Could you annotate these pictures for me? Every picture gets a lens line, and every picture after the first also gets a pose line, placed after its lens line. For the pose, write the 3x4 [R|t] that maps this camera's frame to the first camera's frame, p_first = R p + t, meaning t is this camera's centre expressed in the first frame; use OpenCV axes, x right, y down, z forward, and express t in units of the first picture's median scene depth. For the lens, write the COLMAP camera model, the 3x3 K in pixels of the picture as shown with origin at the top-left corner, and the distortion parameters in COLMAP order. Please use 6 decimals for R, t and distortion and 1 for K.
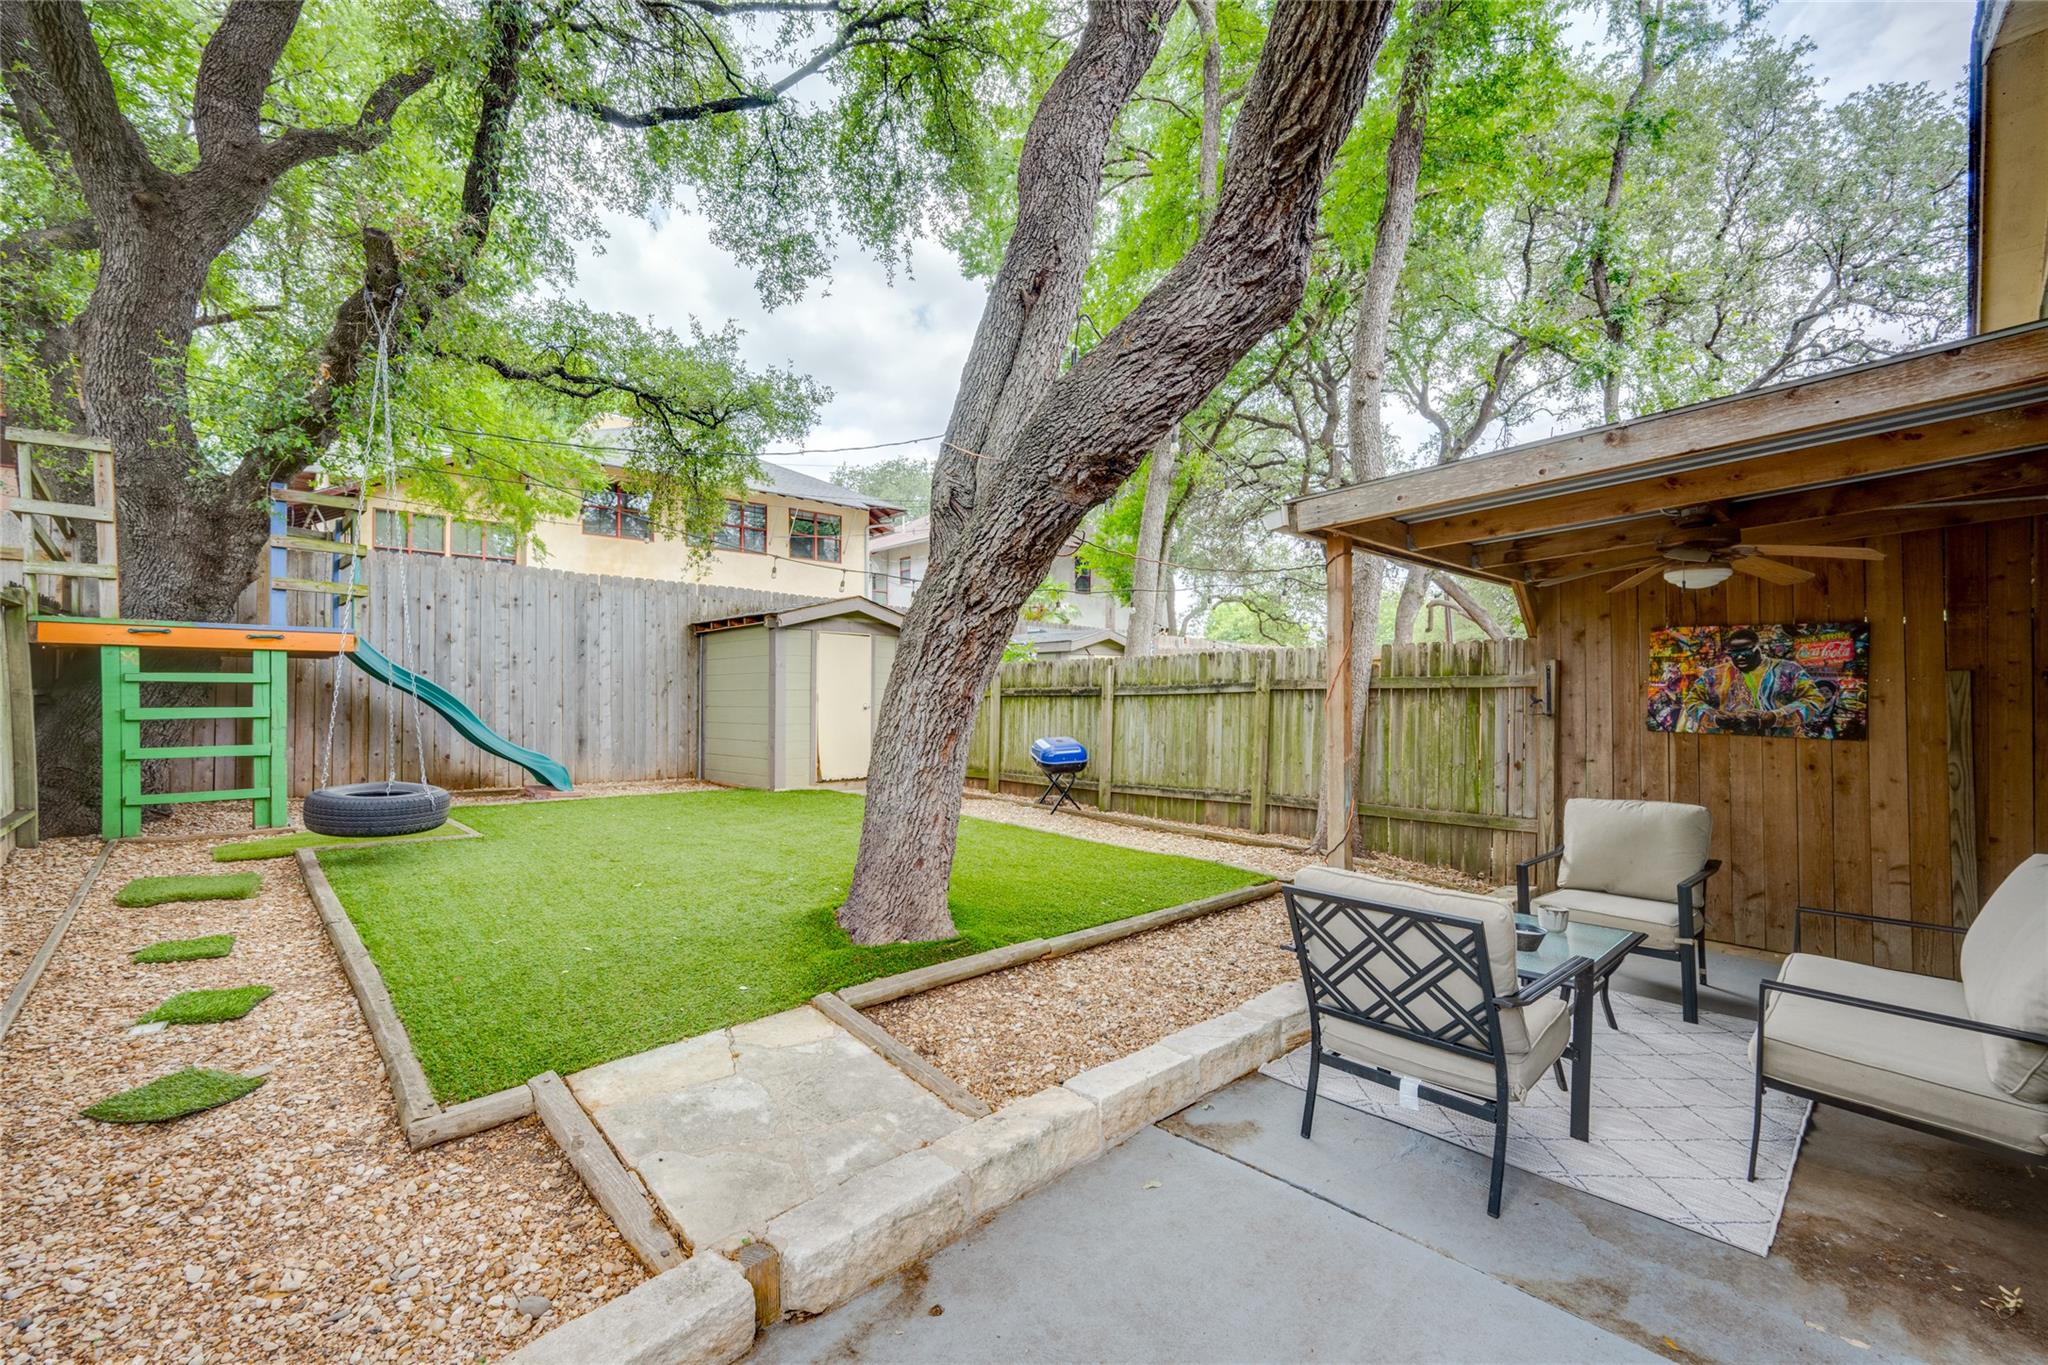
lens RADIAL K [[849.7, 0, 1028.3], [0, 849.7, 695.2], [0, 0, 1]] dist [-0.003919, 0.000805]
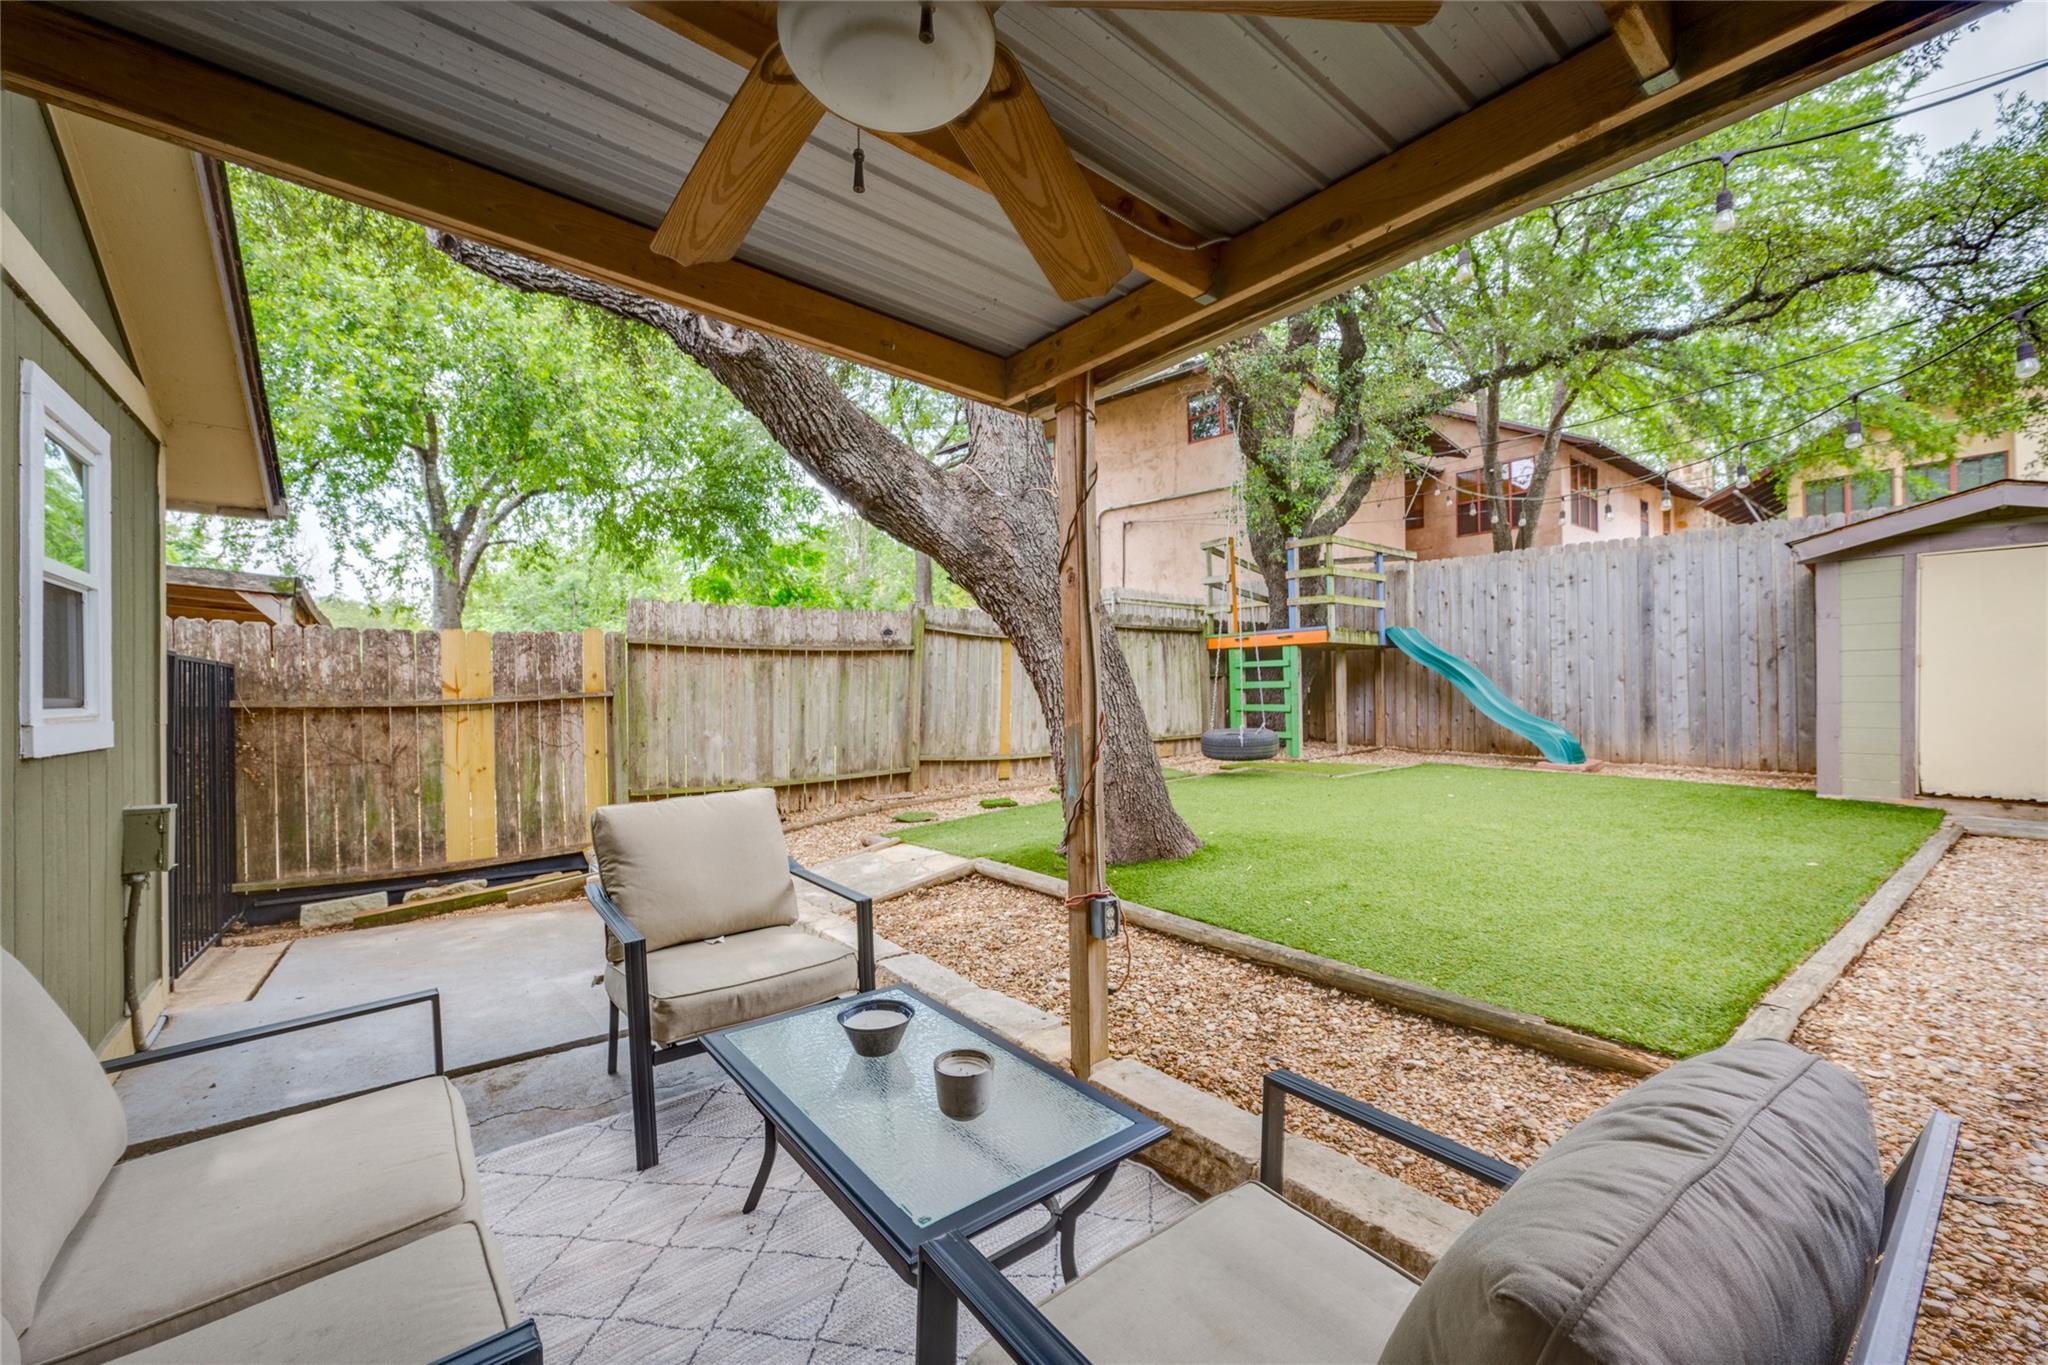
lens RADIAL K [[795.1, 0, 1040.9], [0, 795.1, 693.9], [0, 0, 1]] dist [-0.003681, 0.000212]
pose [[-0.086858, -0.000871, -0.996220, 0.521550], [0.009588, 0.999953, -0.001711, 0.030580], [0.996175, -0.009700, -0.086846, 0.551577]]
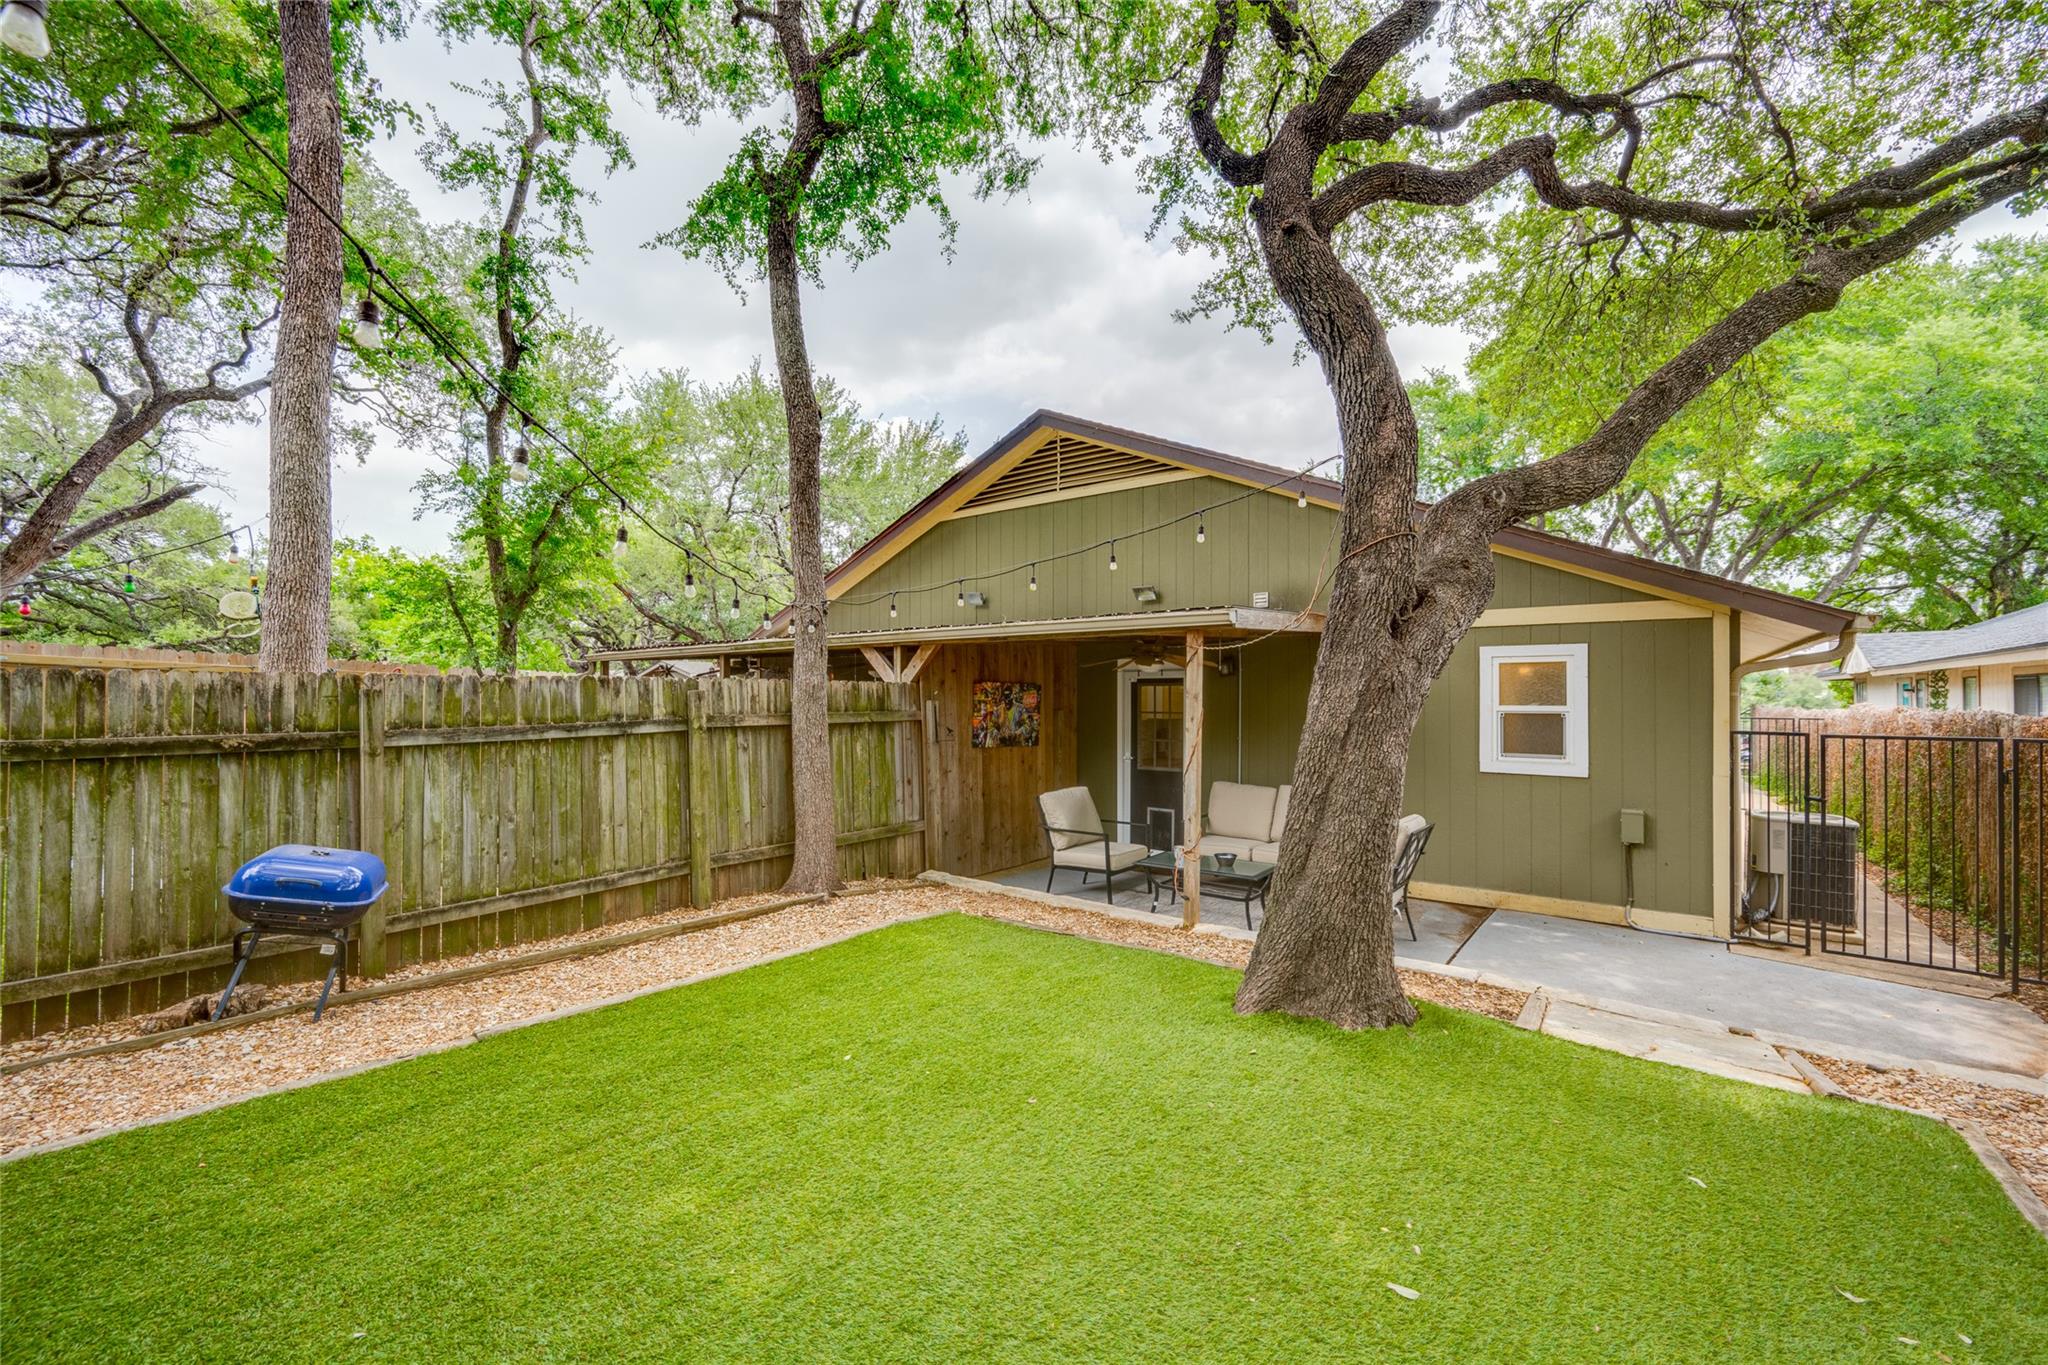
lens RADIAL K [[795.1, 0, 1051.6], [0, 795.1, 650.8], [0, 0, 1]] dist [-0.003681, 0.000212]
pose [[-0.167440, 0.058370, 0.984153, -0.540544], [0.000216, 0.998248, -0.059170, -0.036223], [-0.985882, -0.009695, -0.167159, 0.812543]]
